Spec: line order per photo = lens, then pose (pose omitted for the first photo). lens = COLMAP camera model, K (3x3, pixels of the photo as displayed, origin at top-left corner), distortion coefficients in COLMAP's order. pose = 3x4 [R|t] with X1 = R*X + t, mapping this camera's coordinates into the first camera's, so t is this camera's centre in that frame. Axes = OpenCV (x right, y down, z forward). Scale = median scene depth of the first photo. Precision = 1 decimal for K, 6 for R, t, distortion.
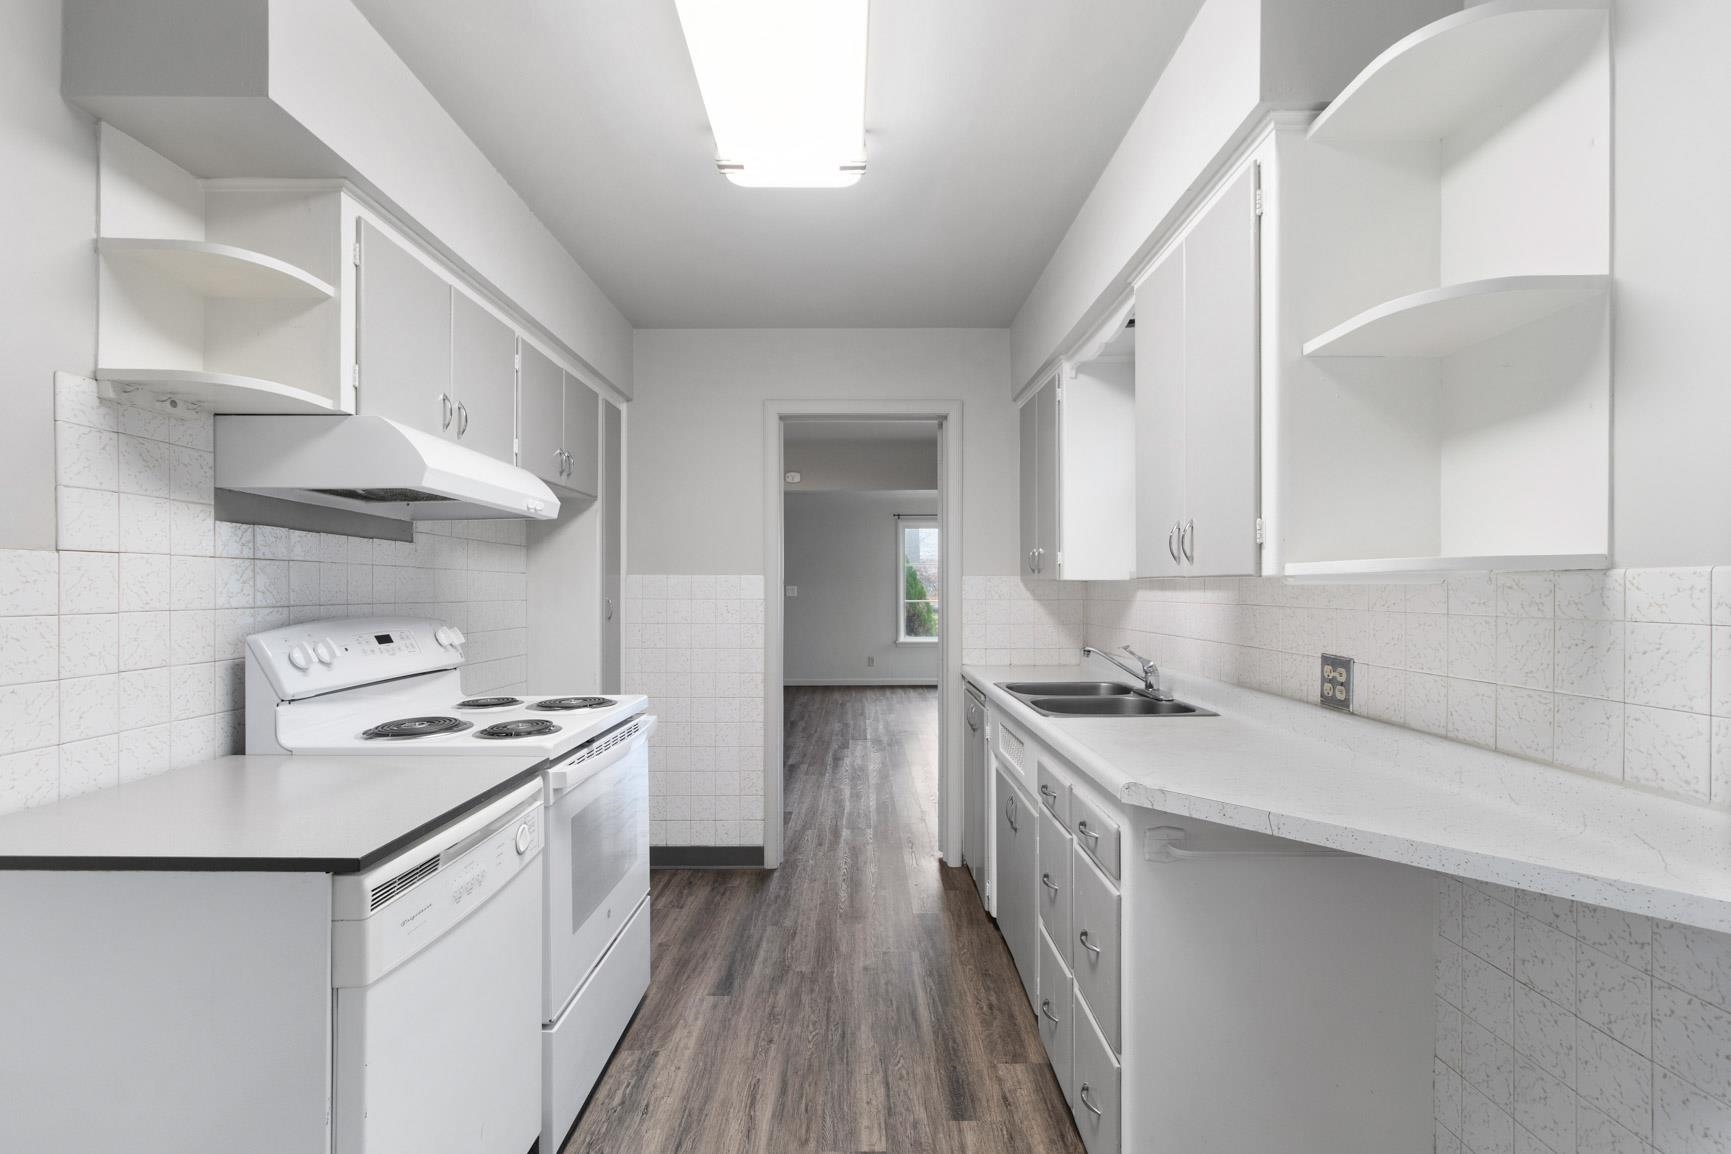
lens RADIAL K [[801.1, 0, 855.1], [0, 801.1, 585.1], [0, 0, 1]] dist [-0.003556, 0.001700]
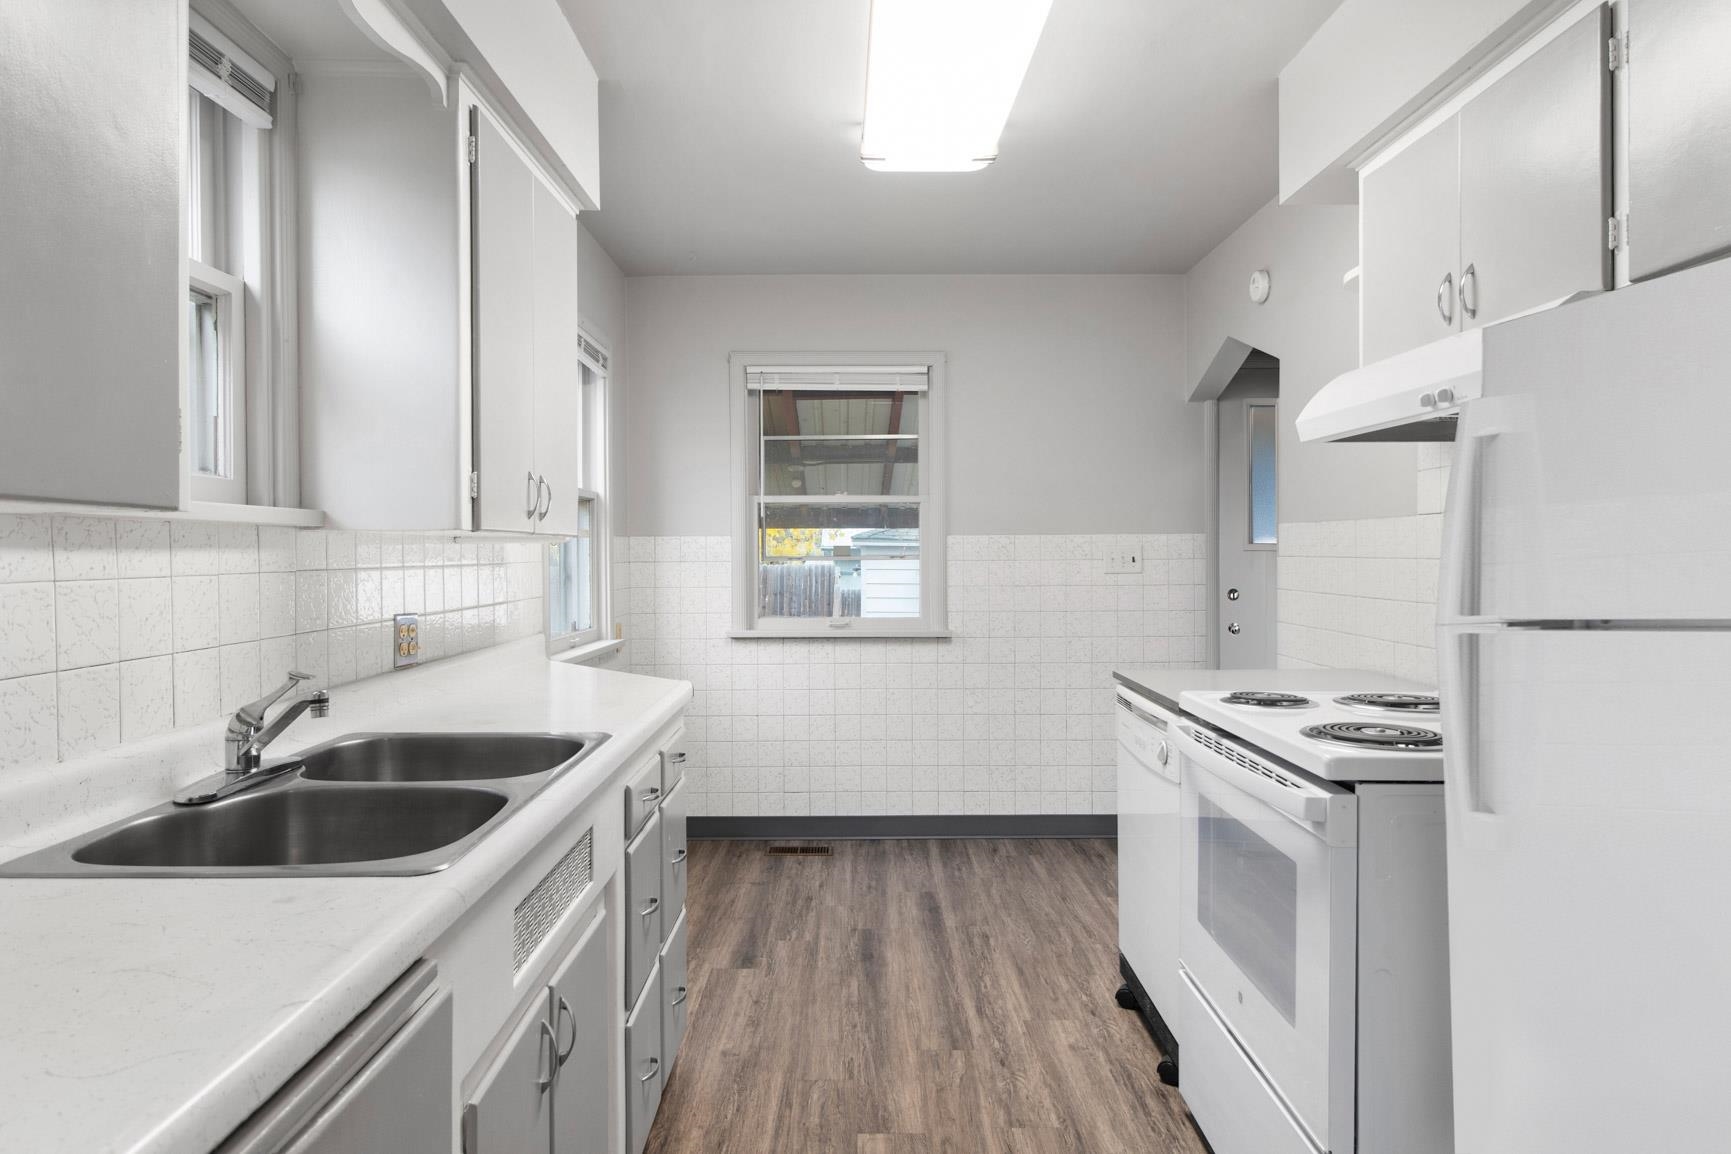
lens RADIAL K [[1054.4, 0, 864.1], [0, 1054.4, 564.8], [0, 0, 1]] dist [-0.000265, -0.000129]
pose [[-0.999874, 0.015854, -0.000981, 0.021227], [0.015841, 0.999802, 0.012040, 0.018165], [0.001172, 0.012023, -0.999927, 2.212330]]
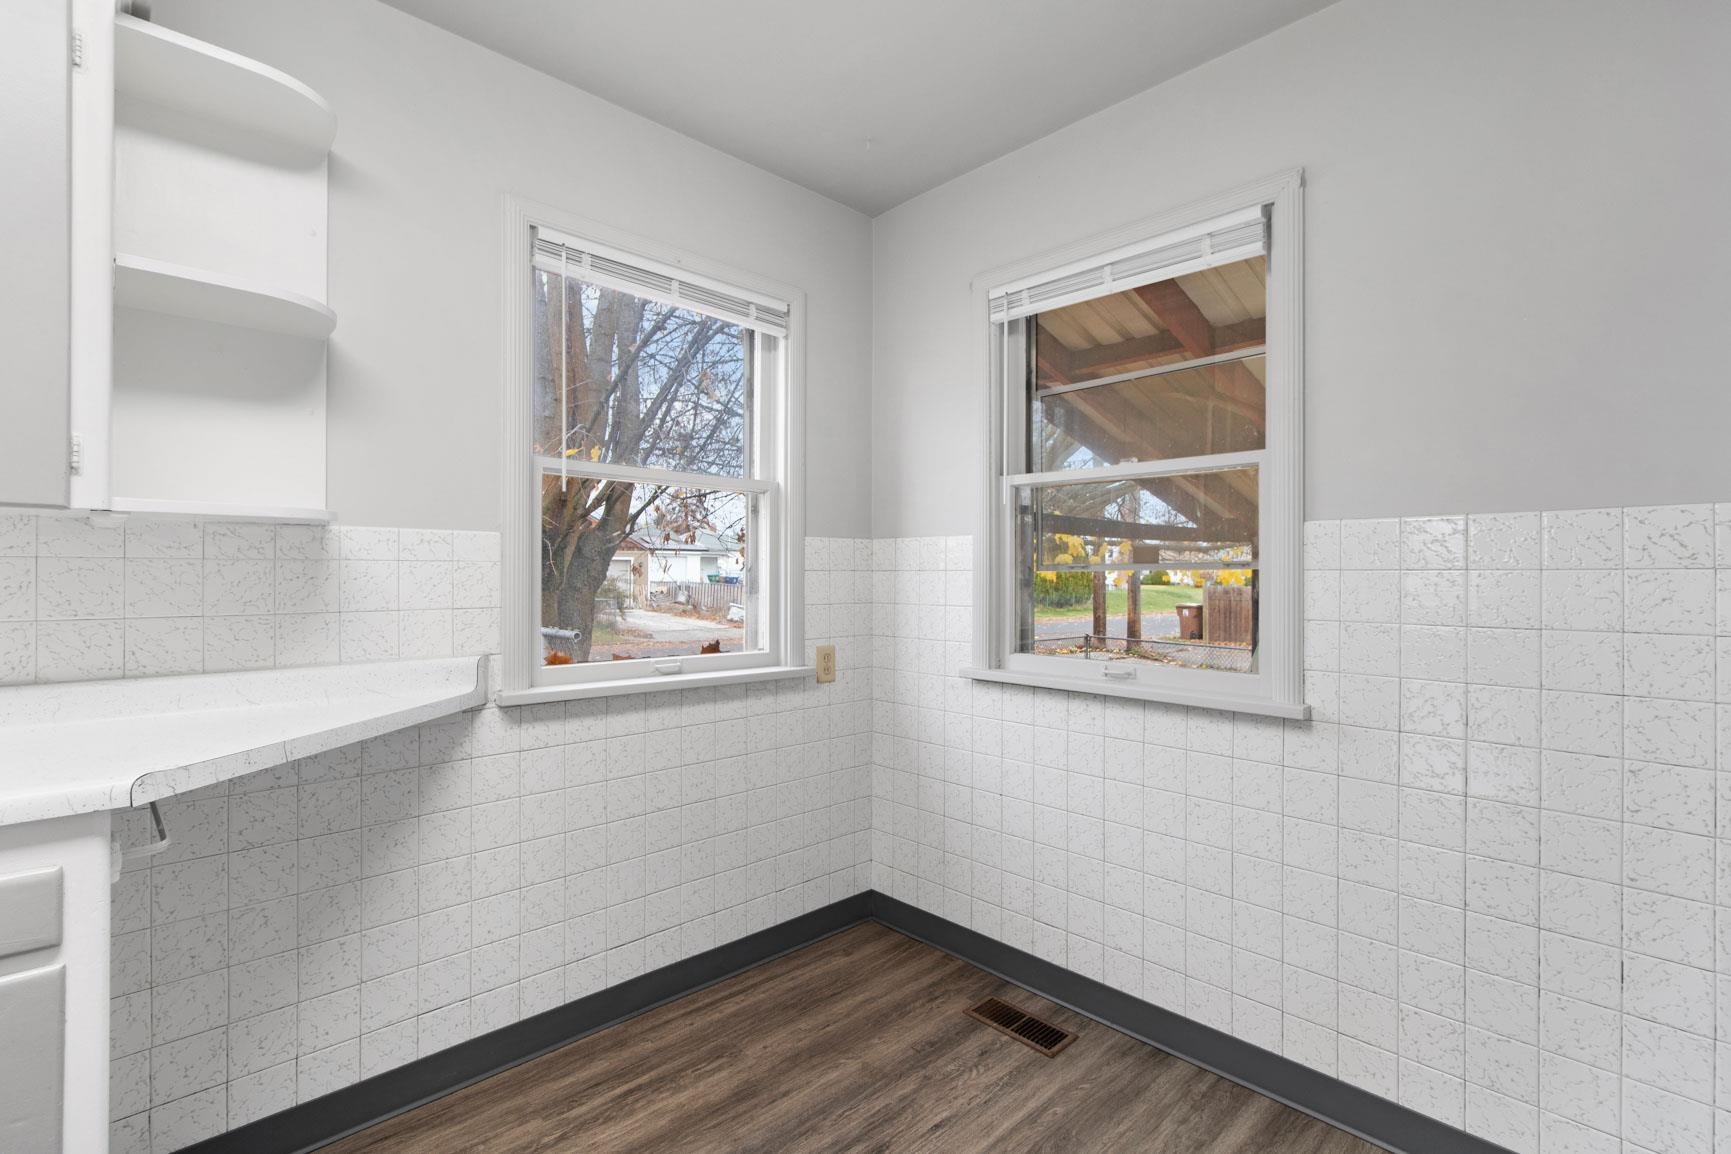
lens RADIAL K [[801.1, 0, 862.2], [0, 801.1, 573.6], [0, 0, 1]] dist [-0.003556, 0.001700]
pose [[-0.685122, 0.010837, 0.728348, -0.517226], [0.002998, 0.999923, -0.012058, 0.055864], [-0.728422, -0.006077, -0.685101, 0.788522]]
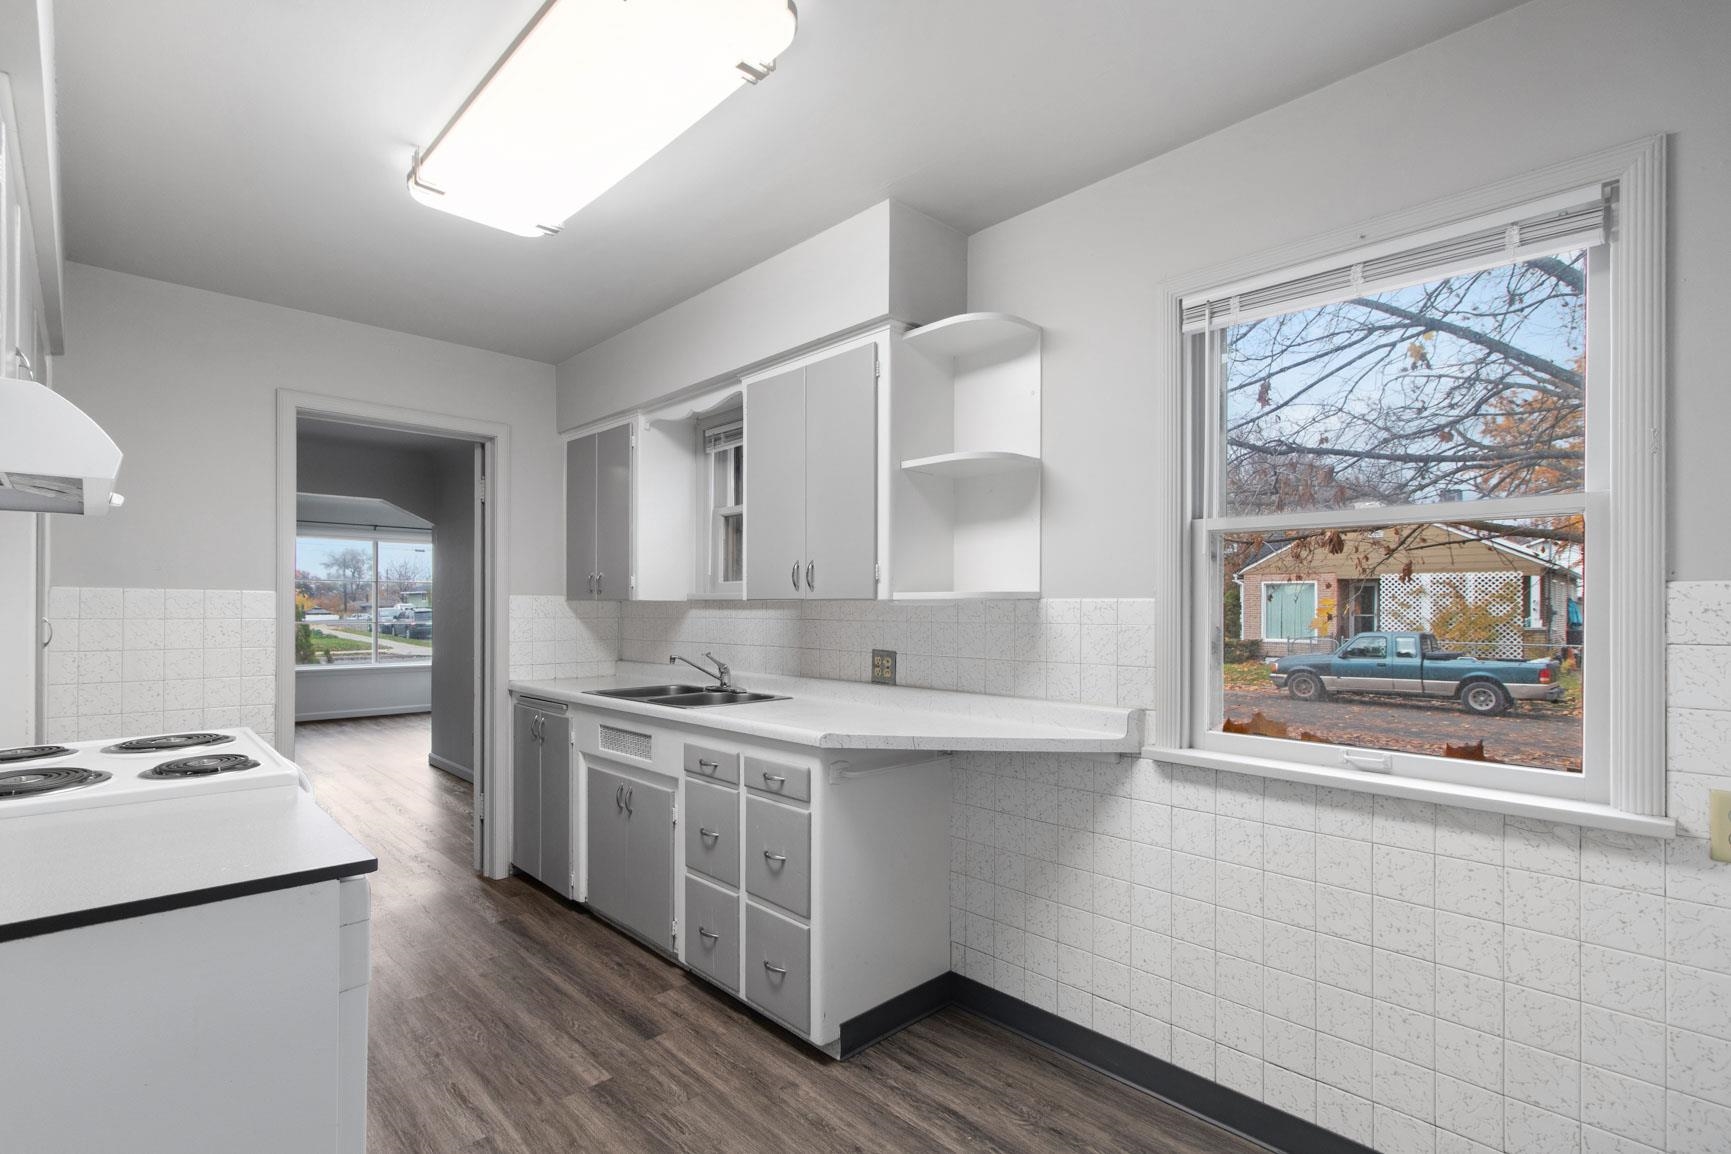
lens RADIAL K [[801.1, 0, 857.3], [0, 801.1, 602.0], [0, 0, 1]] dist [-0.003556, 0.001700]
pose [[0.725555, 0.008562, 0.688111, -0.518049], [-0.005962, 0.999963, -0.006156, 0.002089], [-0.688138, 0.000364, 0.725580, -0.118939]]
